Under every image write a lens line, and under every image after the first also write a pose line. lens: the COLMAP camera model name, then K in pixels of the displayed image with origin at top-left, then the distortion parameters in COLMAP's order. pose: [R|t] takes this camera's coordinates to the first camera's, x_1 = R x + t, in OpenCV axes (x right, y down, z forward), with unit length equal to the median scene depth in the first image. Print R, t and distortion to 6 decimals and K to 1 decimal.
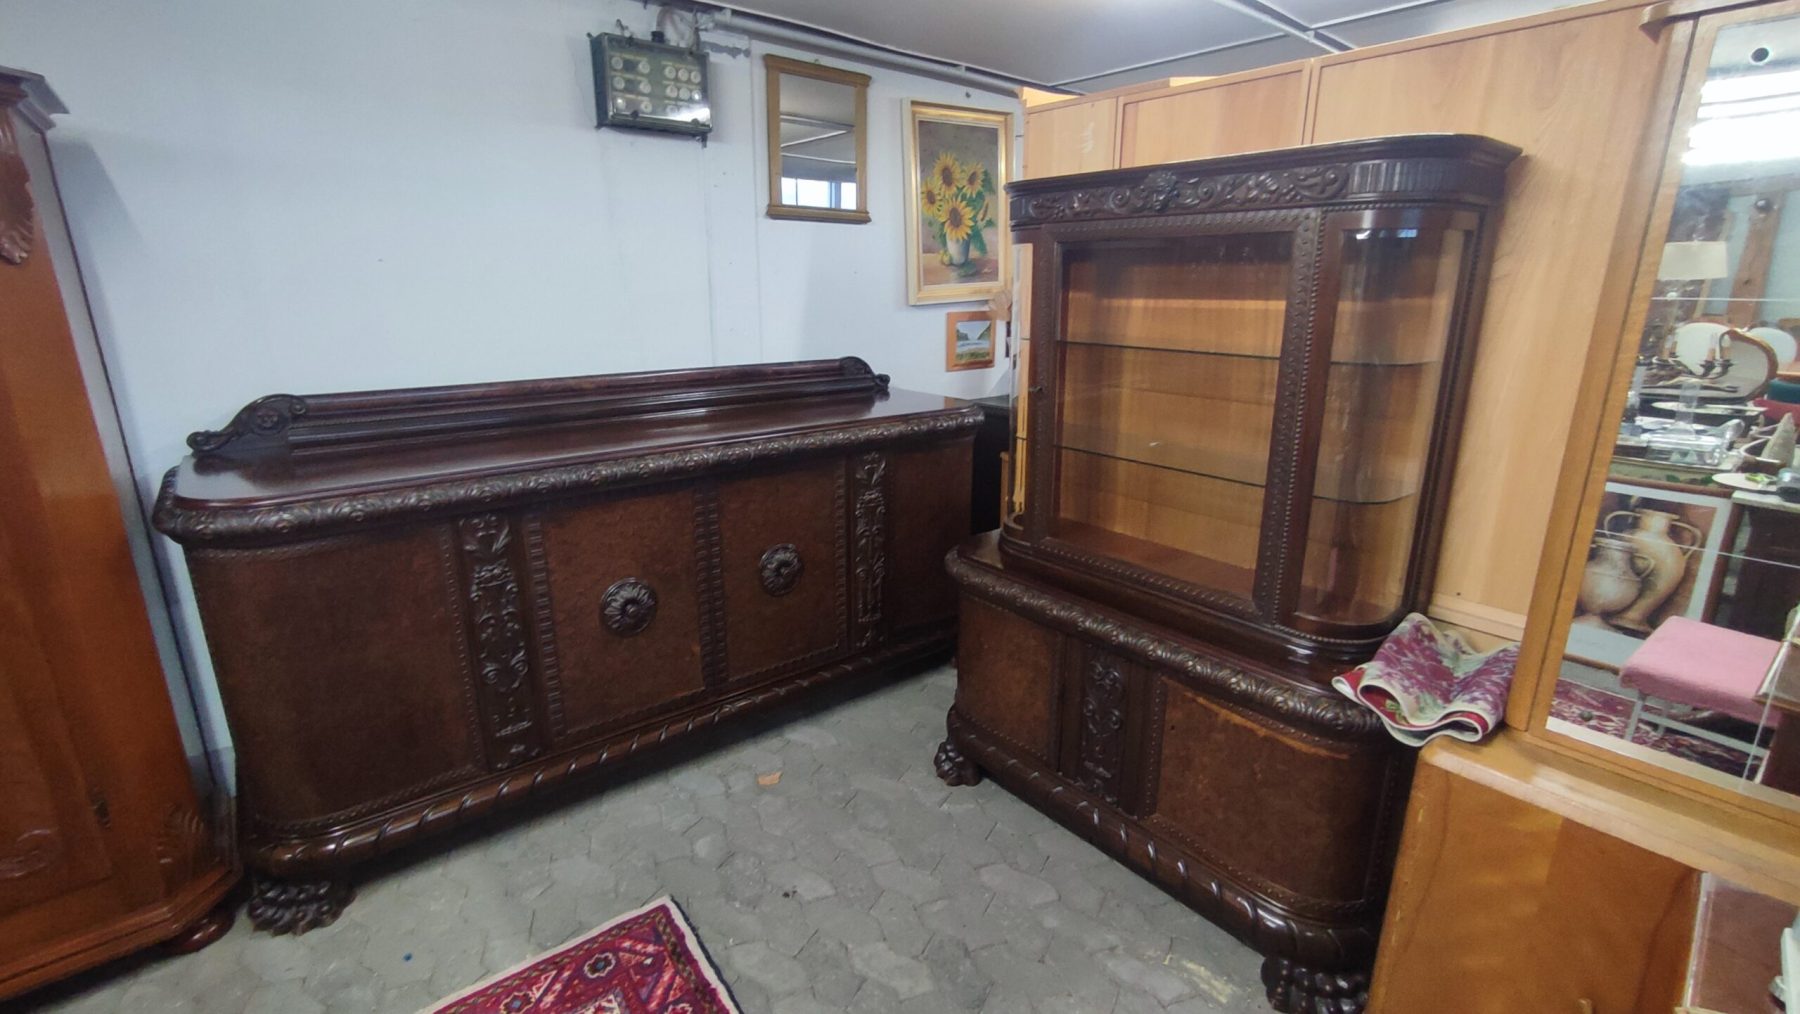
lens RADIAL K [[813.8, 0, 903.3], [0, 813.8, 504.2], [0, 0, 1]] dist [-0.062334, 0.055183]
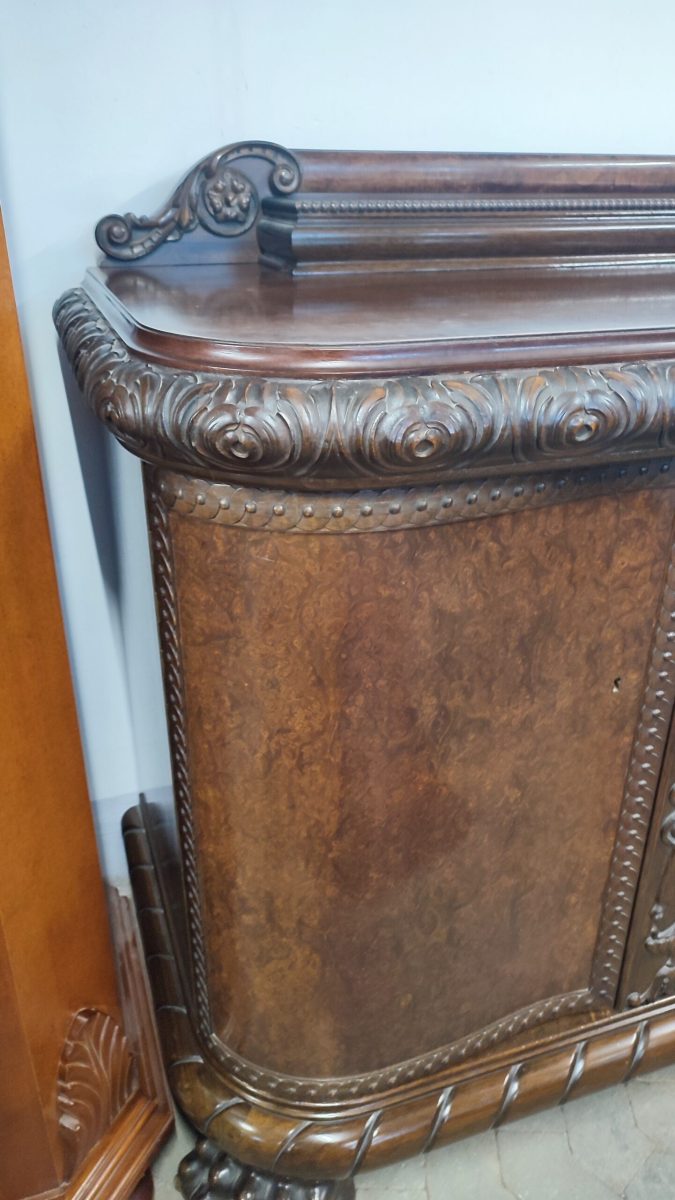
lens RADIAL K [[875.1, 0, 337.5], [0, 875.1, 600.0], [0, 0, 1]] dist [0.033395, -0.035606]
pose [[0.940200, 0.146696, -0.307416, -0.495217], [-0.091336, 0.978034, 0.187368, 0.020192], [0.328150, -0.148085, 0.932946, 0.458783]]
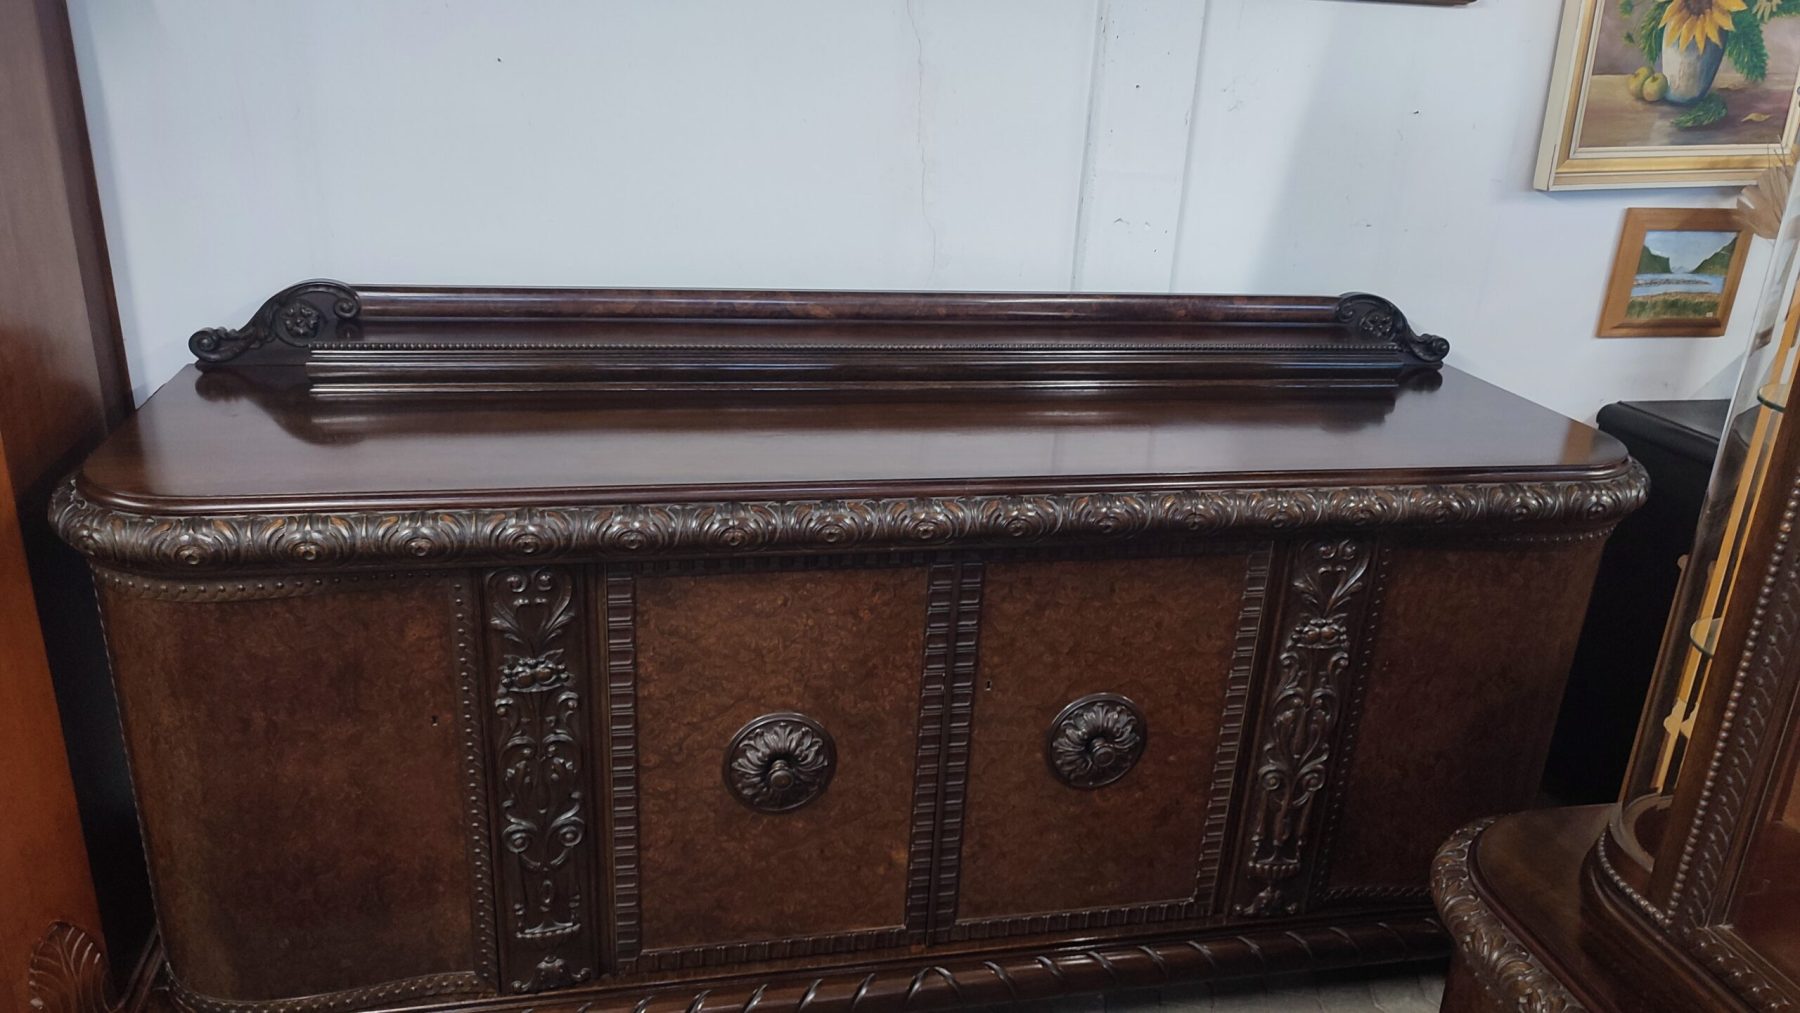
lens RADIAL K [[1309.6, 0, 897.5], [0, 1309.6, 504.7], [0, 0, 1]] dist [0.030656, -0.025429]
pose [[0.887363, 0.202021, -0.414457, 0.049955], [-0.167966, 0.978769, 0.117467, -0.149058], [0.429388, -0.034621, 0.902456, 0.258876]]
